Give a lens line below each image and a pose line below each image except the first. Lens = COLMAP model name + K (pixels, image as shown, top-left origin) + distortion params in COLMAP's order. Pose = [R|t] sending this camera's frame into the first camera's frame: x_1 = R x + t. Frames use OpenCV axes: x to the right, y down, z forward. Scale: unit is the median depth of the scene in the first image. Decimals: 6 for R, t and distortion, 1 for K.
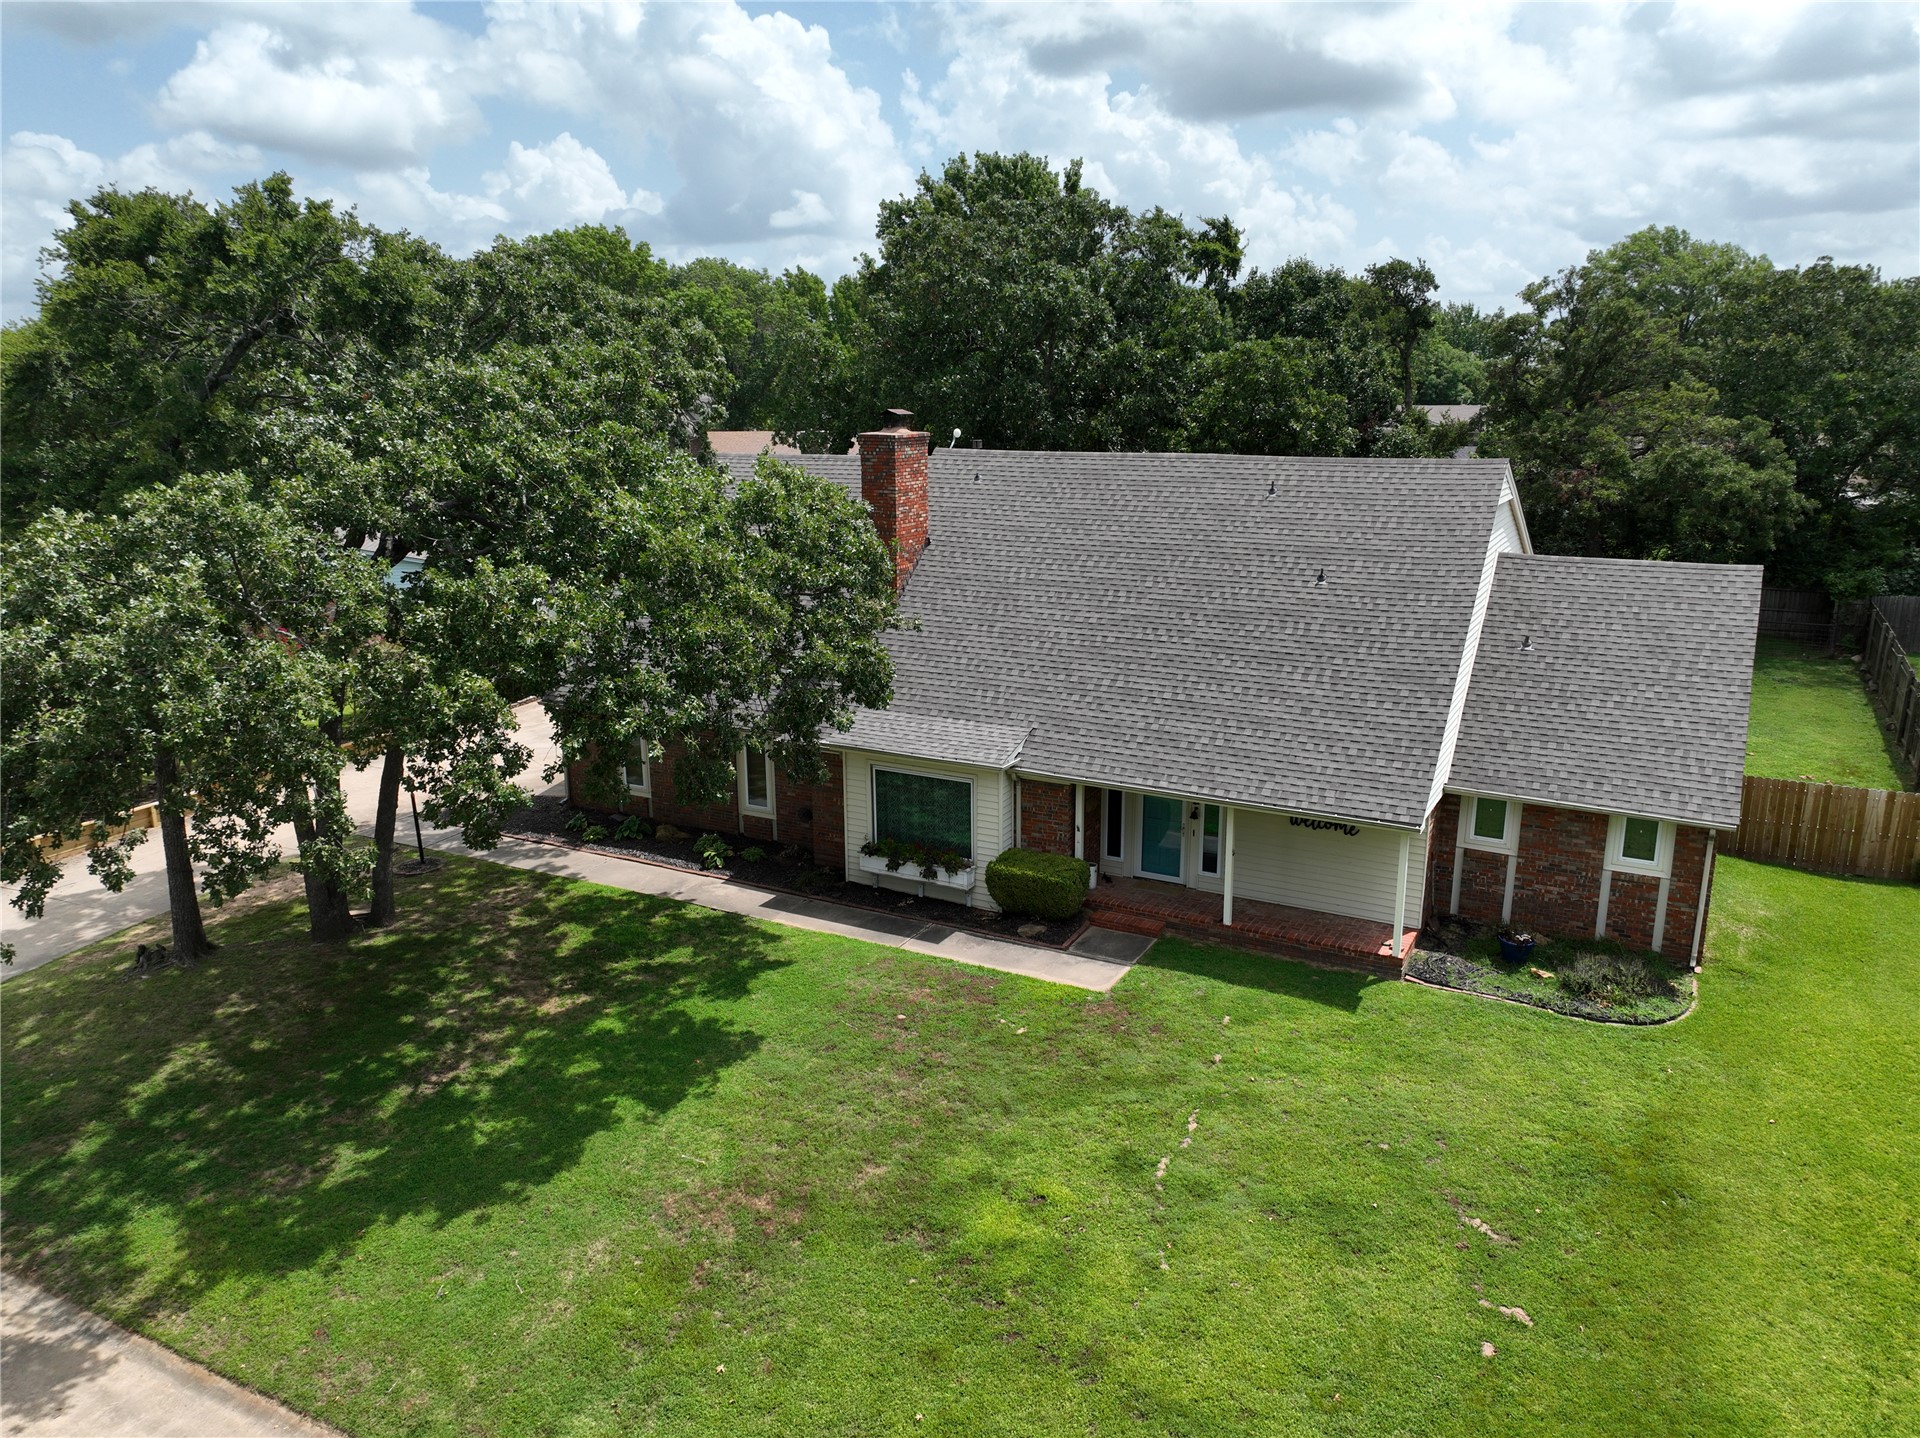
lens RADIAL K [[1345.9, 0, 967.8], [0, 1345.9, 725.3], [0, 0, 1]] dist [-0.002717, 0.020565]
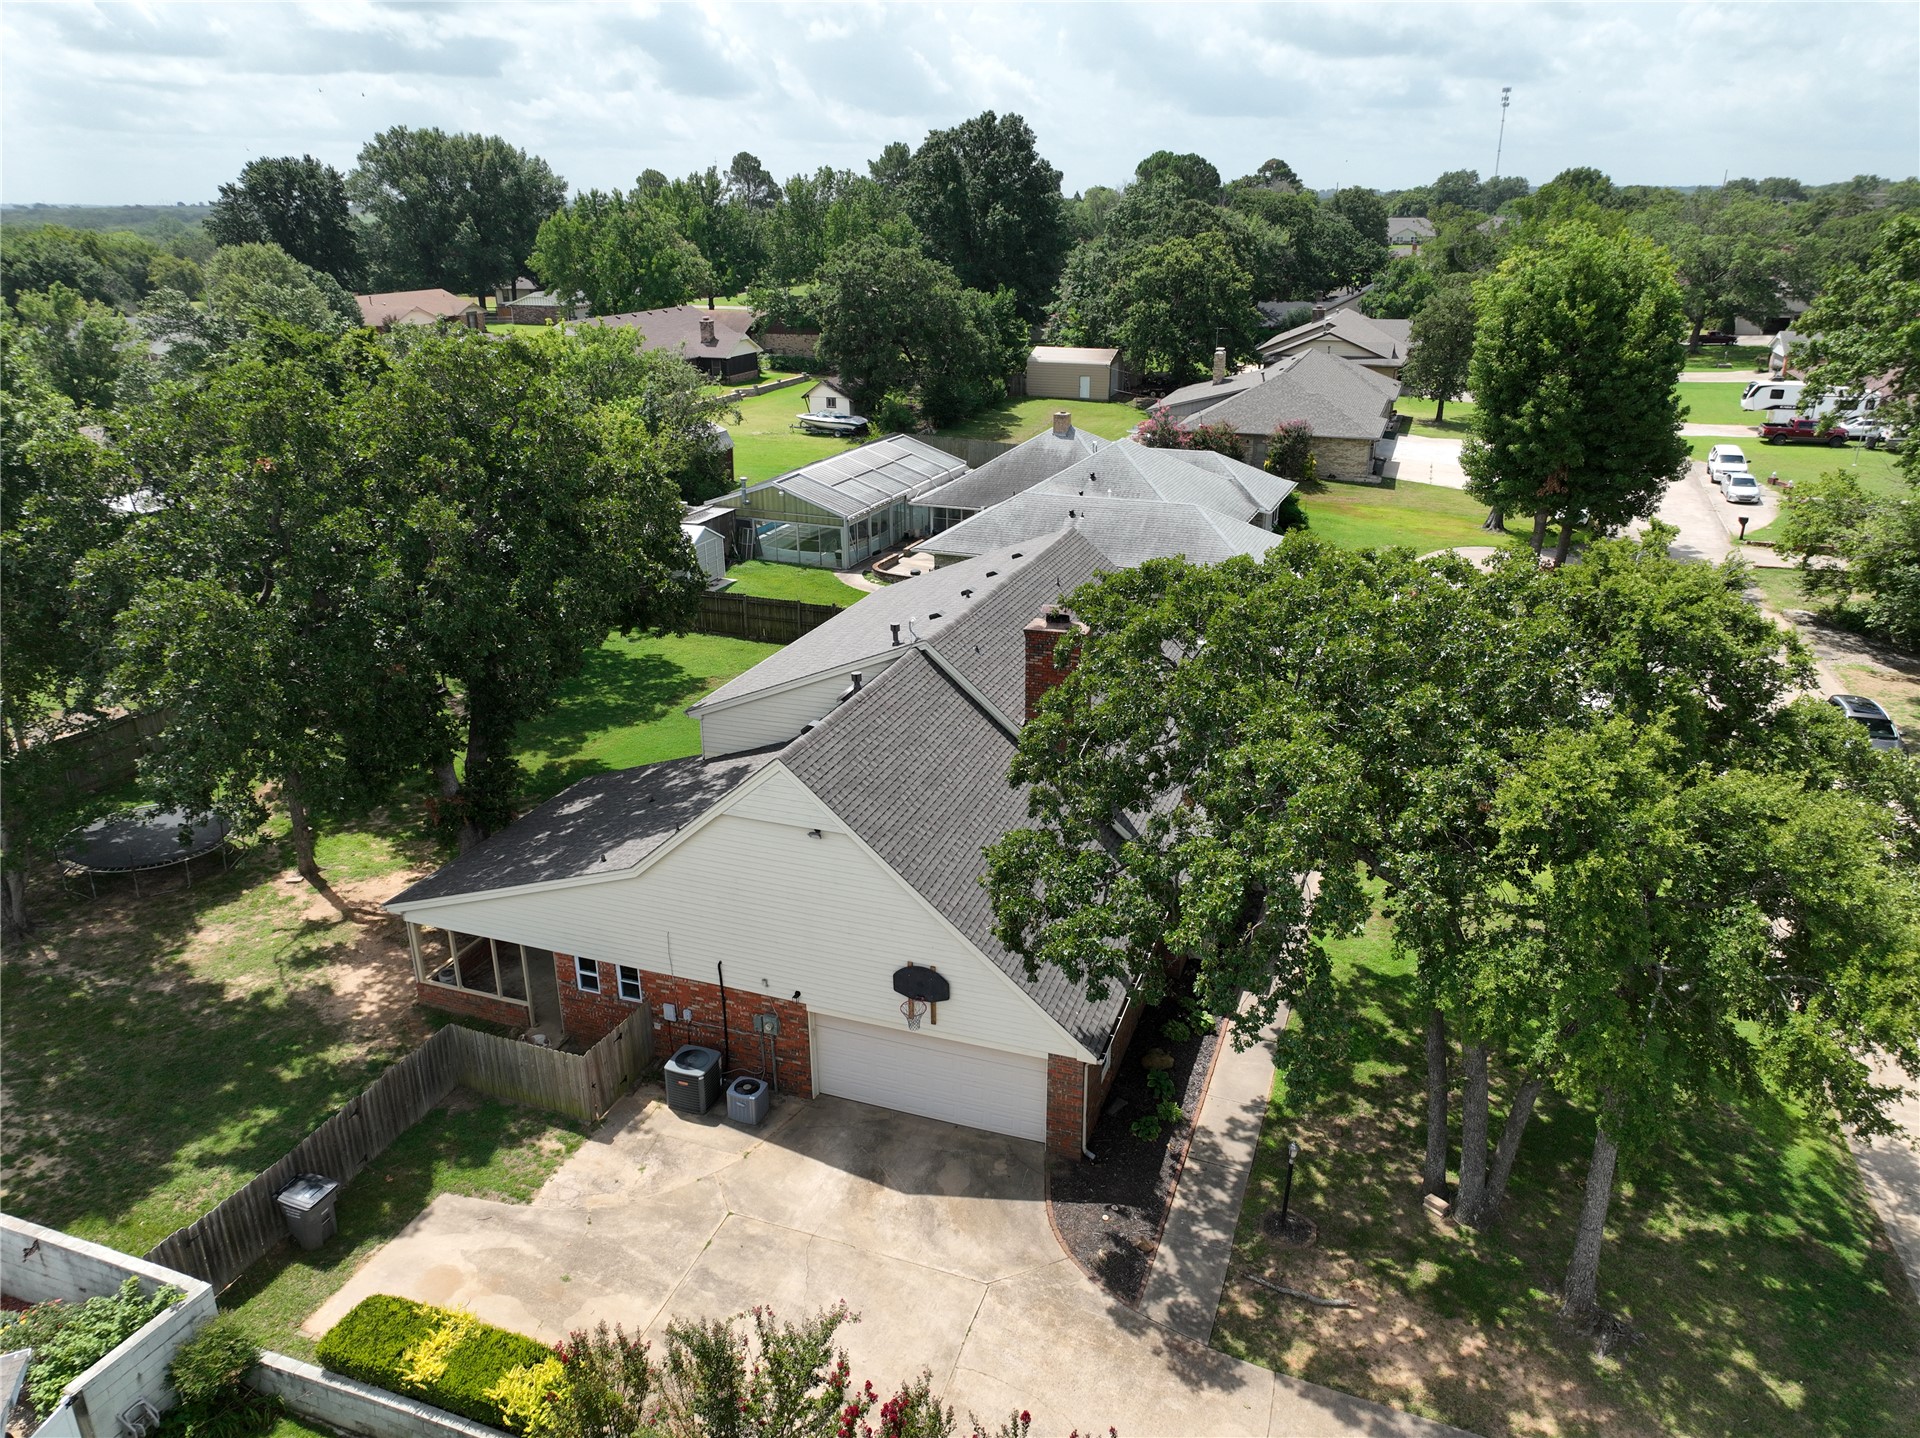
lens RADIAL K [[1345.9, 0, 968.0], [0, 1345.9, 739.8], [0, 0, 1]] dist [-0.002717, 0.020565]
pose [[-0.144418, -0.361086, 0.921282, -1.358008], [0.246820, 0.888468, 0.386917, -0.723615], [-0.958240, 0.283269, -0.039188, 1.435651]]
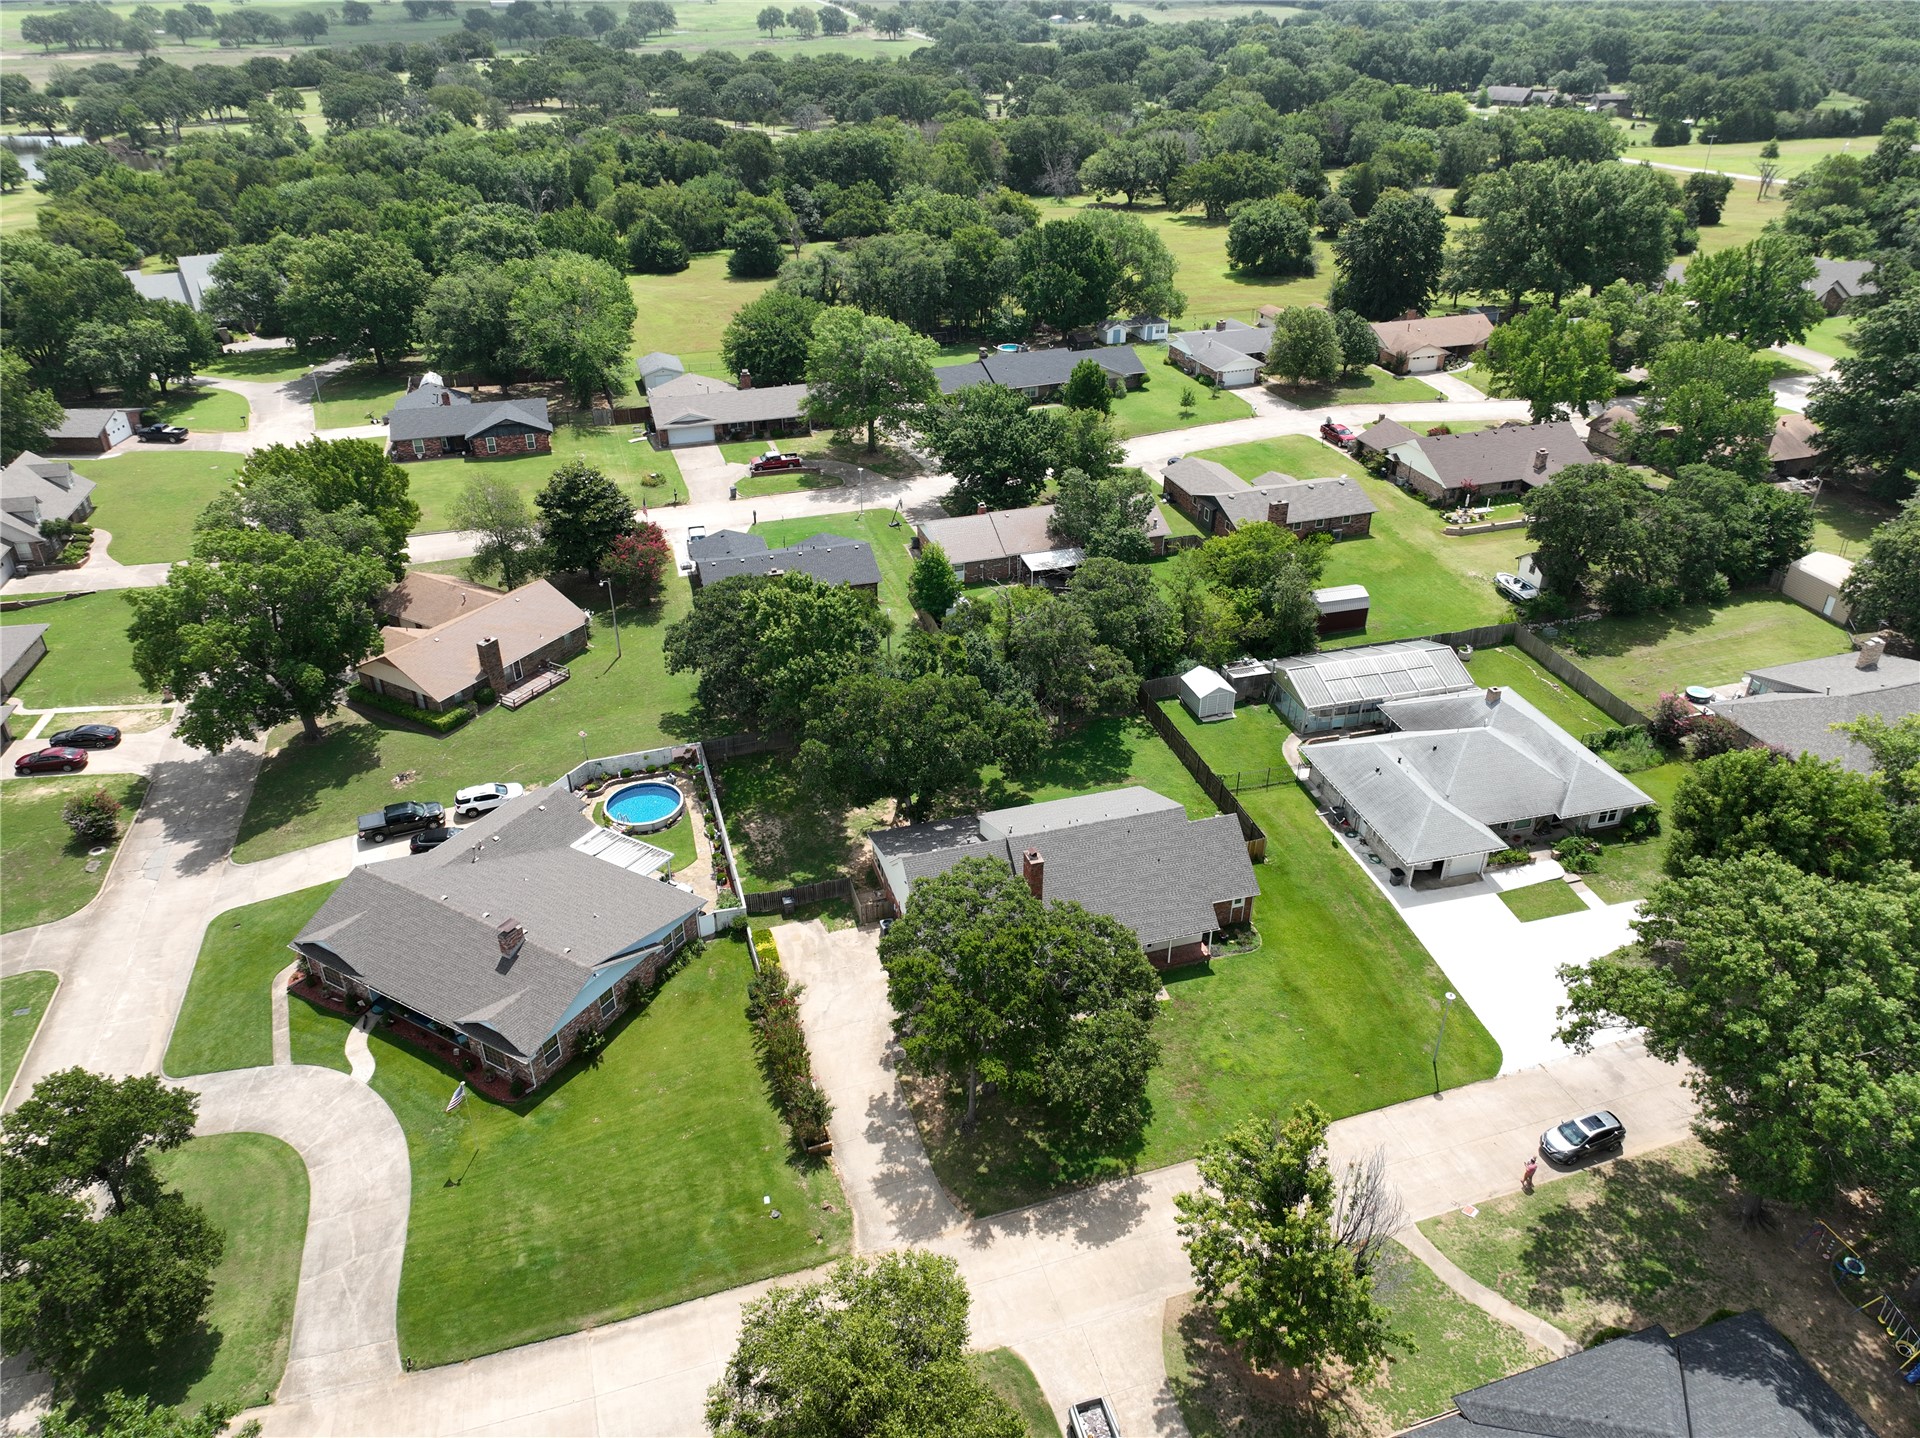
lens RADIAL K [[1345.9, 0, 958.0], [0, 1345.9, 718.7], [0, 0, 1]] dist [-0.002717, 0.020565]
pose [[0.703185, -0.353835, 0.616710, -2.415779], [0.170367, 0.925959, 0.337009, -1.944149], [-0.690294, -0.131913, 0.711402, -1.230386]]
